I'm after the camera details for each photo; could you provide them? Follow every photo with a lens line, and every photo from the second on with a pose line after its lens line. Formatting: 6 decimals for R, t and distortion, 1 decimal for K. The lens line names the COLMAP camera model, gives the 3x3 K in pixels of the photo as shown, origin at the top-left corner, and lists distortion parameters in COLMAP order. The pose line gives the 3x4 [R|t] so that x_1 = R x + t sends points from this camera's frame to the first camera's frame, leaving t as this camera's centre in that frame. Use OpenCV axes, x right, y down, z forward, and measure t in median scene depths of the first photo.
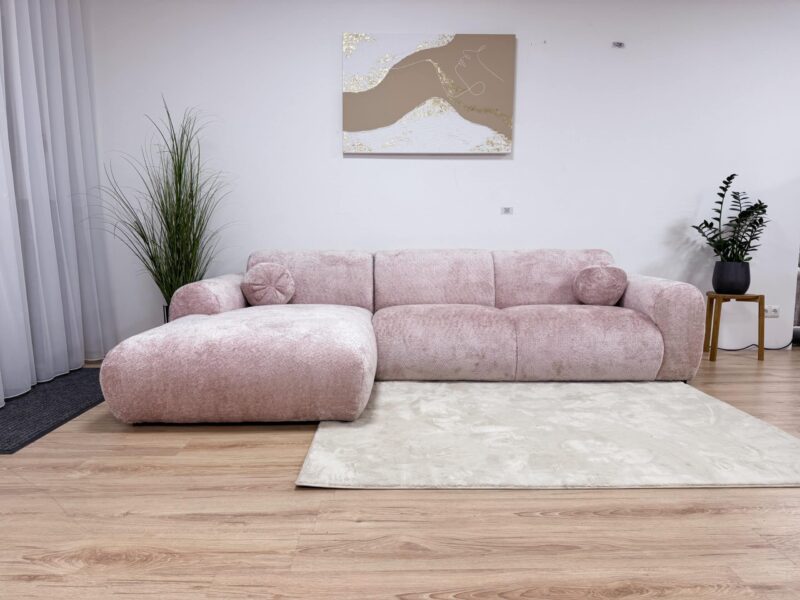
lens RADIAL K [[558.2, 0, 400.0], [0, 558.2, 300.0], [0, 0, 1]] dist [0.092687, -0.166133]
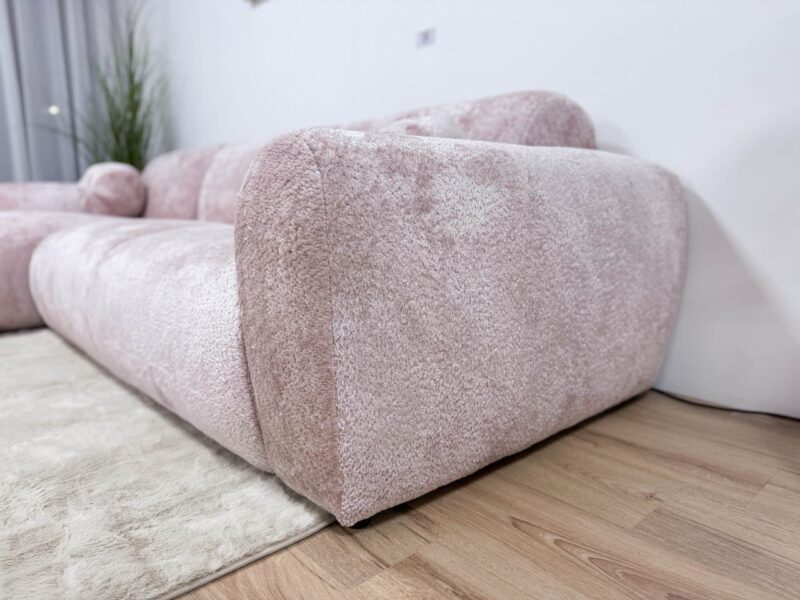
lens RADIAL K [[560.3, 0, 396.6], [0, 560.3, 300.9], [0, 0, 1]] dist [0.086004, -0.120760]
pose [[0.655039, 0.123753, -0.745392, 0.660001], [-0.079100, 0.992307, 0.095235, 0.017584], [0.751444, -0.003422, 0.659789, 0.797643]]
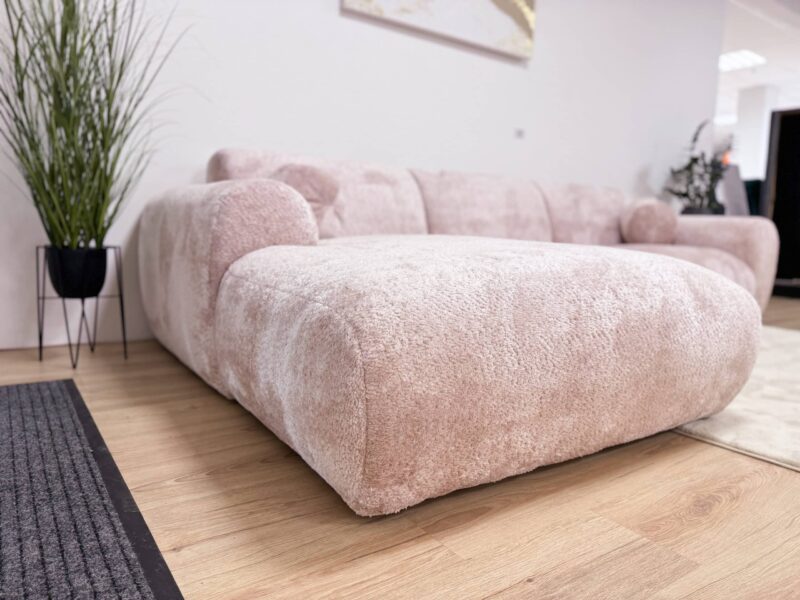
lens RADIAL K [[560.6, 0, 405.5], [0, 560.6, 301.3], [0, 0, 1]] dist [0.084204, -0.117214]
pose [[0.830177, -0.044712, 0.555704, -0.477949], [0.026480, 0.998816, 0.040807, 0.048735], [-0.556870, -0.019162, 0.830378, 0.498691]]
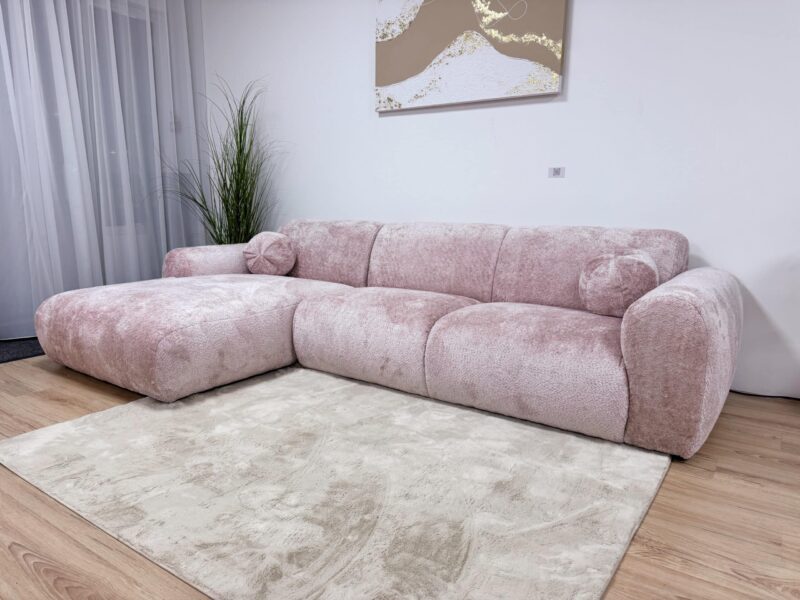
lens RADIAL K [[560.3, 0, 396.6], [0, 560.3, 300.9], [0, 0, 1]] dist [0.086004, -0.120760]
pose [[0.810106, 0.109085, -0.576046, 0.557017], [-0.069683, 0.993488, 0.090139, -0.052071], [0.582128, -0.032882, 0.812432, 0.318209]]
